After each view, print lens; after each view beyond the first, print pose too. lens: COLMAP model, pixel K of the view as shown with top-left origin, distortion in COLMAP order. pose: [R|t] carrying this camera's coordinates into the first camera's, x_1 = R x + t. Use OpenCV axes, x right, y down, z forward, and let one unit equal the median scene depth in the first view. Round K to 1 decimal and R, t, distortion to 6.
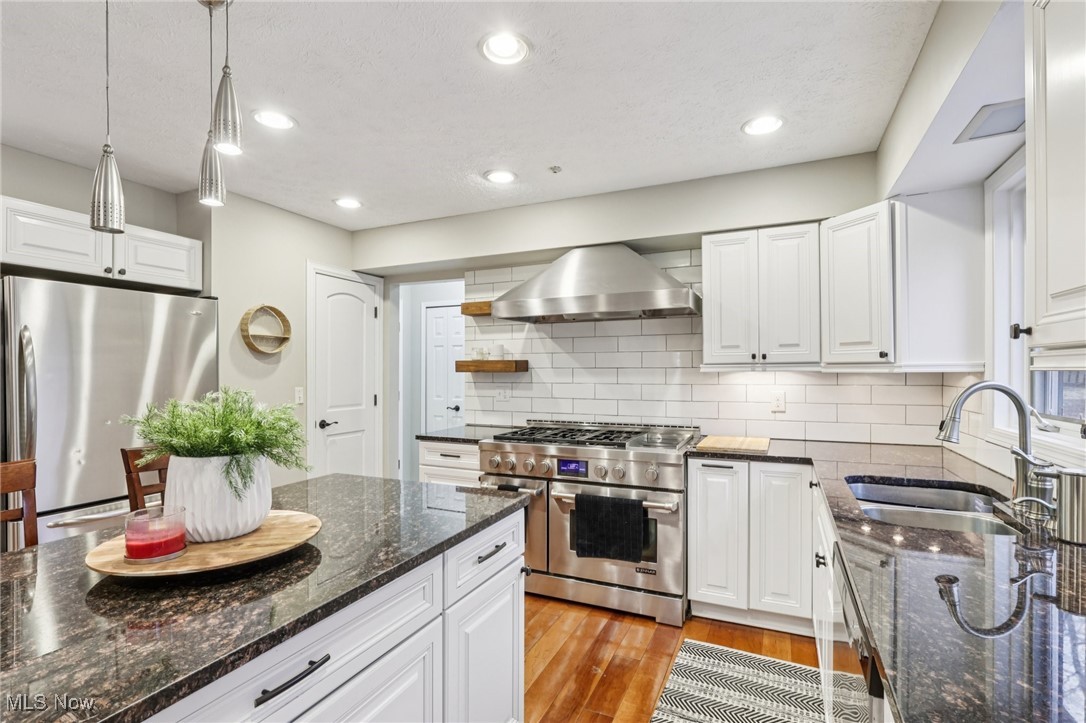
lens RADIAL K [[504.8, 0, 543.9], [0, 504.8, 369.1], [0, 0, 1]] dist [-0.002262, -0.000462]
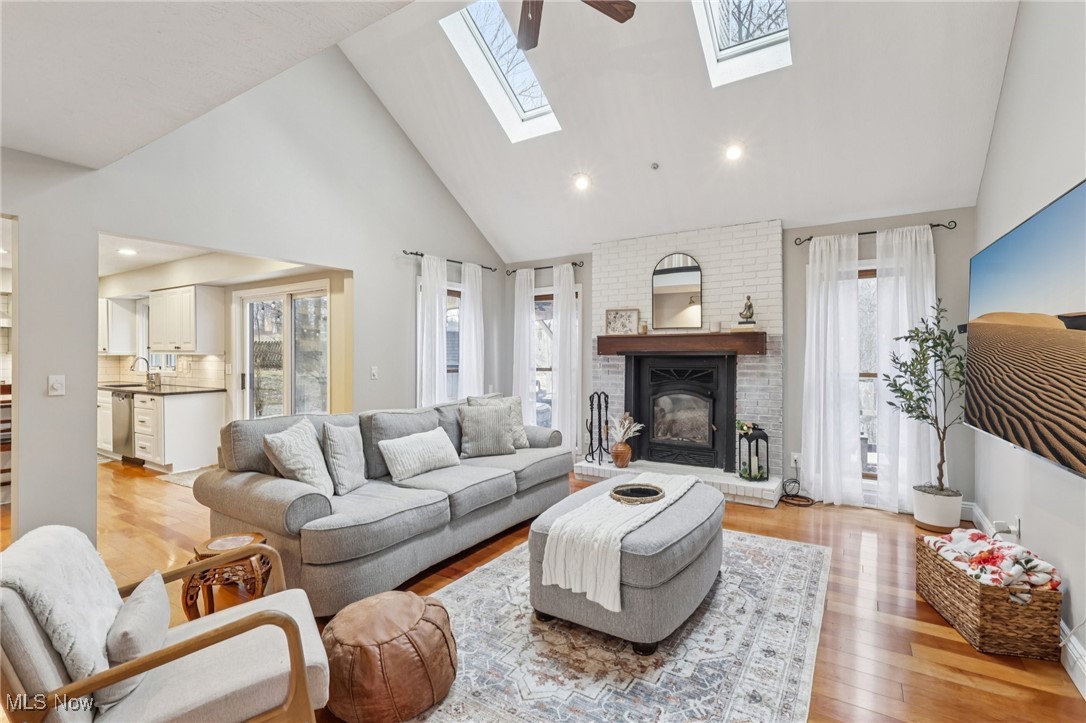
lens RADIAL K [[504.8, 0, 531.3], [0, 504.8, 358.0], [0, 0, 1]] dist [-0.002262, -0.000462]
pose [[0.140249, 0.000299, 0.990116, -1.622814], [-0.002900, 0.999996, 0.000109, 0.011938], [-0.990112, -0.002886, 0.140249, -1.621785]]
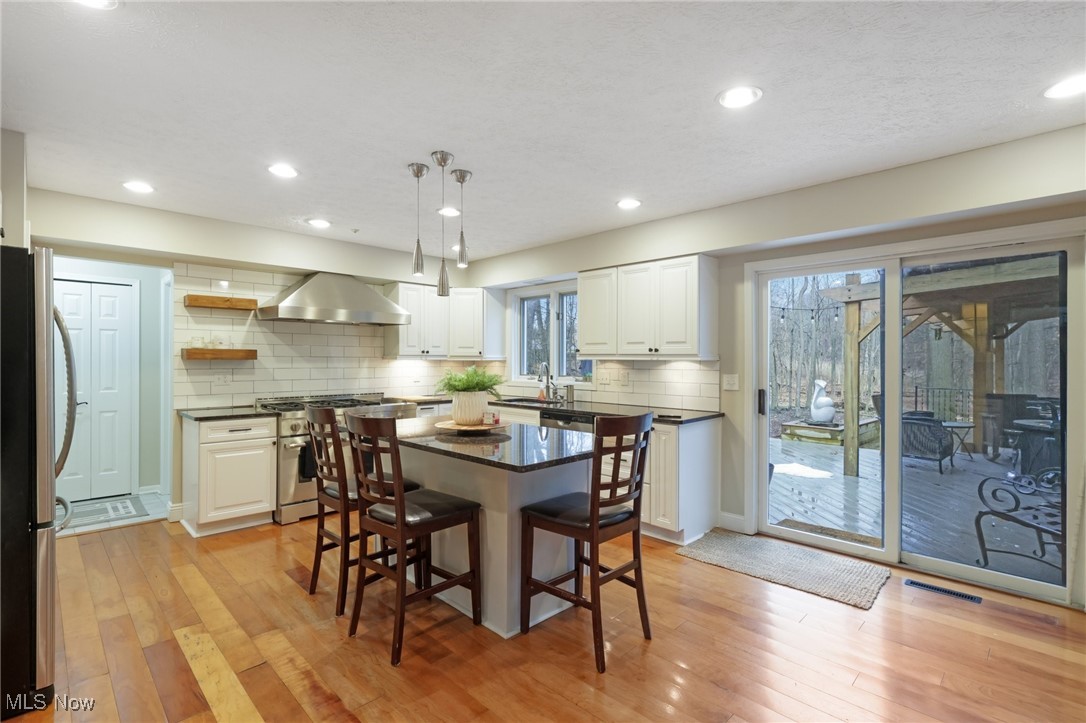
lens RADIAL K [[504.8, 0, 540.5], [0, 504.8, 361.2], [0, 0, 1]] dist [-0.002262, -0.000462]
pose [[0.358171, 0.001414, 0.933655, -1.195769], [-0.006140, 0.999981, 0.000841, 0.005654], [-0.933636, -0.006033, 0.358172, -0.094089]]
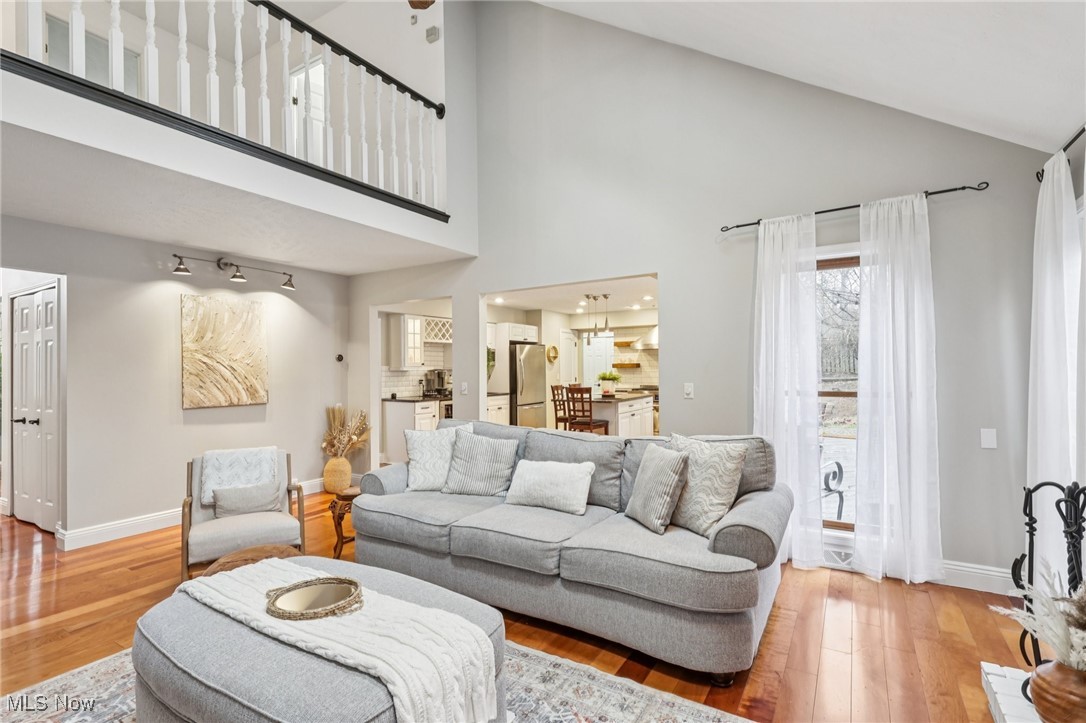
lens RADIAL K [[504.8, 0, 545.1], [0, 504.8, 369.0], [0, 0, 1]] dist [-0.002262, -0.000462]
pose [[0.993441, -0.007070, -0.114131, -0.298017], [0.007687, 0.999958, 0.004965, -0.006513], [0.114091, -0.005810, 0.993453, -2.253570]]
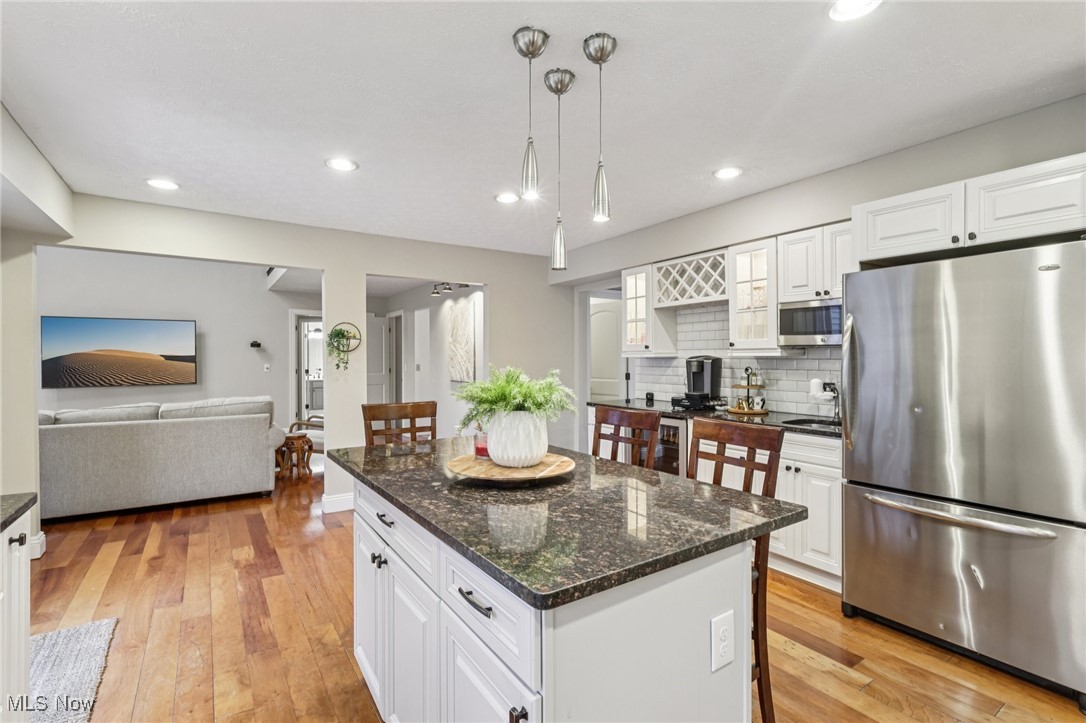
lens RADIAL K [[504.8, 0, 539.2], [0, 504.8, 358.9], [0, 0, 1]] dist [-0.002262, -0.000462]
pose [[-0.525834, 0.004726, -0.850574, 0.244916], [0.006236, 0.999979, 0.001701, 0.006394], [0.850564, -0.004410, -0.525853, 0.771513]]
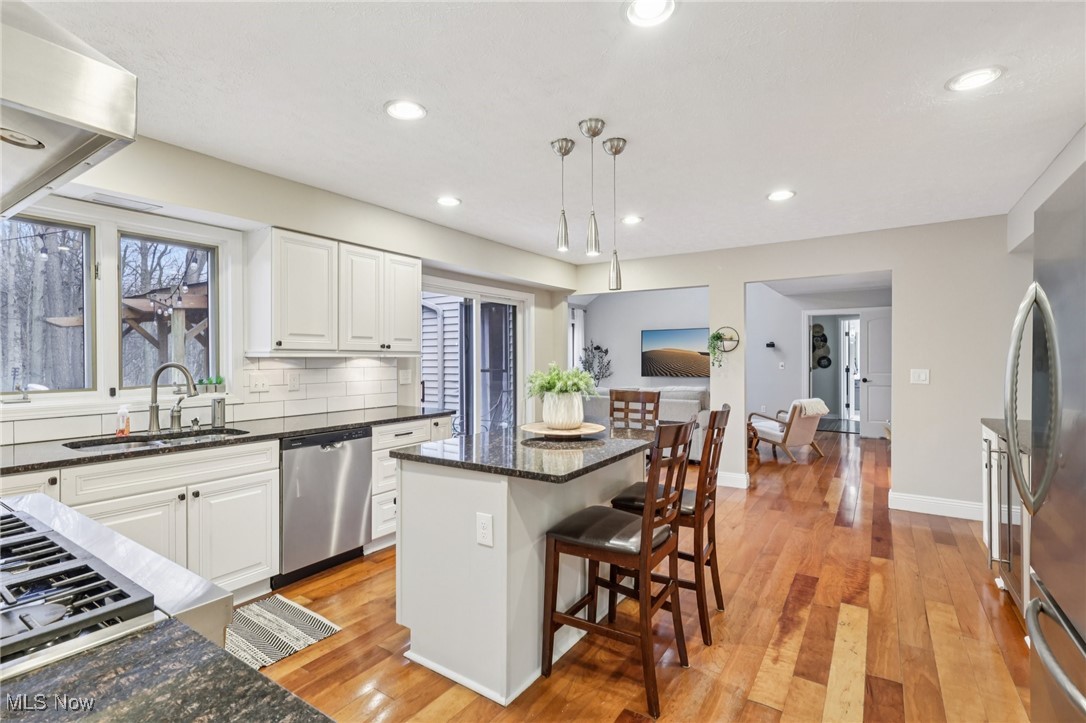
lens RADIAL K [[504.8, 0, 543.9], [0, 504.8, 357.6], [0, 0, 1]] dist [-0.002262, -0.000462]
pose [[-0.986195, 0.004276, 0.165532, -0.392454], [0.003659, 0.999985, -0.004035, 0.009736], [-0.165547, -0.003374, -0.986196, 1.350031]]
